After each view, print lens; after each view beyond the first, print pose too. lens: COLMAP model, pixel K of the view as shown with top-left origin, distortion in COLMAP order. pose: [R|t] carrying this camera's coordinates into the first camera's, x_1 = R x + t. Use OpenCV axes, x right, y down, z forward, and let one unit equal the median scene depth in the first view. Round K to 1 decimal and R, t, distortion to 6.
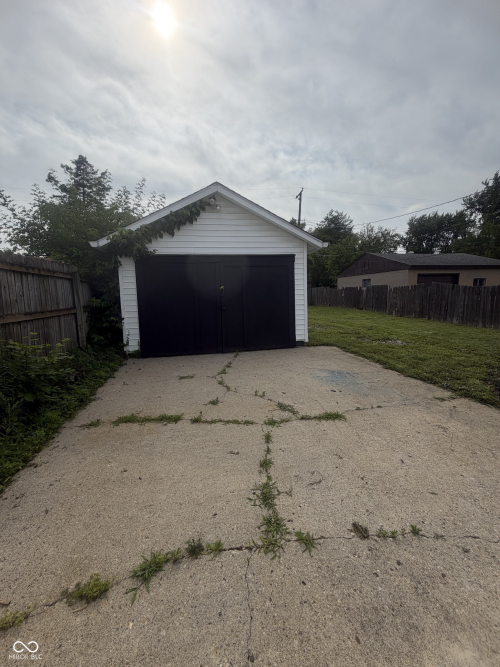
lens RADIAL K [[265.1, 0, 248.6], [0, 265.1, 332.1], [0, 0, 1]] dist [-0.000824, -0.000373]
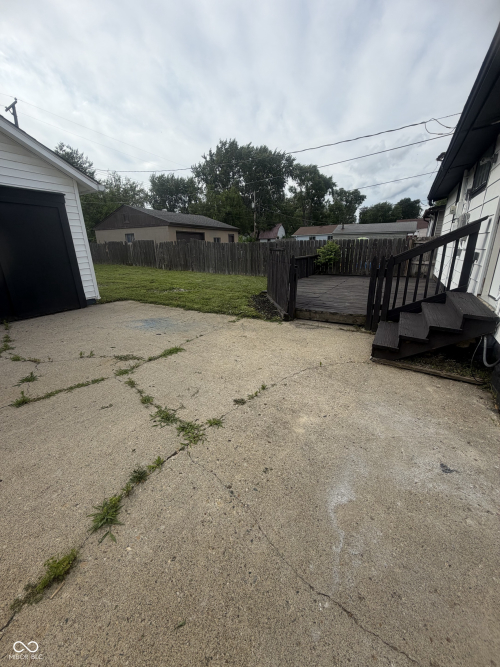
lens RADIAL K [[265.1, 0, 248.6], [0, 265.1, 332.1], [0, 0, 1]] dist [-0.000824, -0.000373]
pose [[0.660348, -0.212734, 0.720198, -0.083195], [0.101110, 0.975491, 0.195436, 0.014471], [-0.744122, -0.056236, 0.665672, 0.000871]]
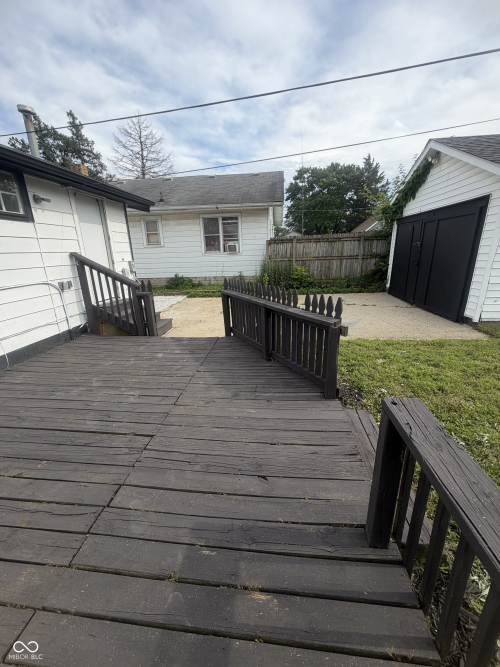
lens RADIAL K [[265.1, 0, 248.6], [0, 265.1, 332.1], [0, 0, 1]] dist [-0.000824, -0.000373]
pose [[-0.301036, 0.316834, -0.899441, 0.718603], [-0.093587, 0.928824, 0.358507, -0.092906], [0.949009, 0.192099, -0.249958, 0.411483]]
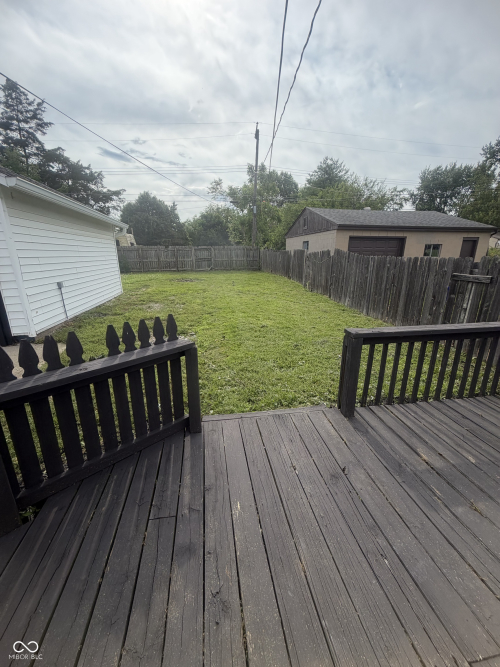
lens RADIAL K [[265.1, 0, 248.6], [0, 265.1, 332.1], [0, 0, 1]] dist [-0.000824, -0.000373]
pose [[0.999036, 0.035235, -0.026193, 0.535970], [-0.031036, 0.988754, 0.146293, -0.061770], [0.031053, -0.145339, 0.988894, 0.238860]]
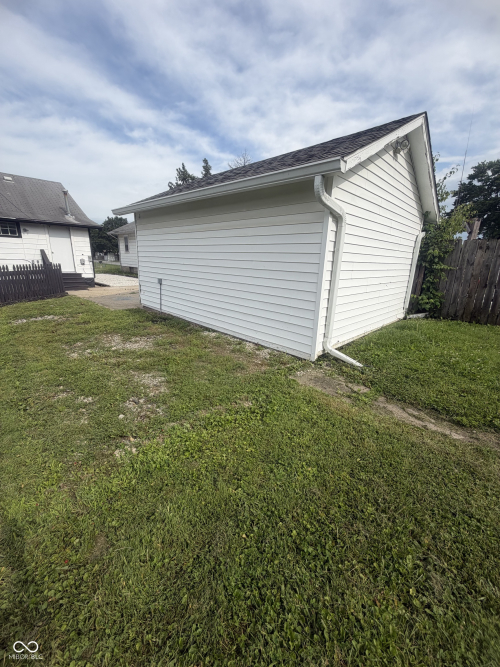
lens RADIAL K [[269.6, 0, 250.3], [0, 269.6, 316.7], [0, 0, 1]] dist [-0.000664, -0.000081]
pose [[-0.824870, 0.127754, -0.550698, 0.317570], [-0.084188, 0.935509, 0.343126, -0.224308], [0.559018, 0.329396, -0.760918, 1.414003]]
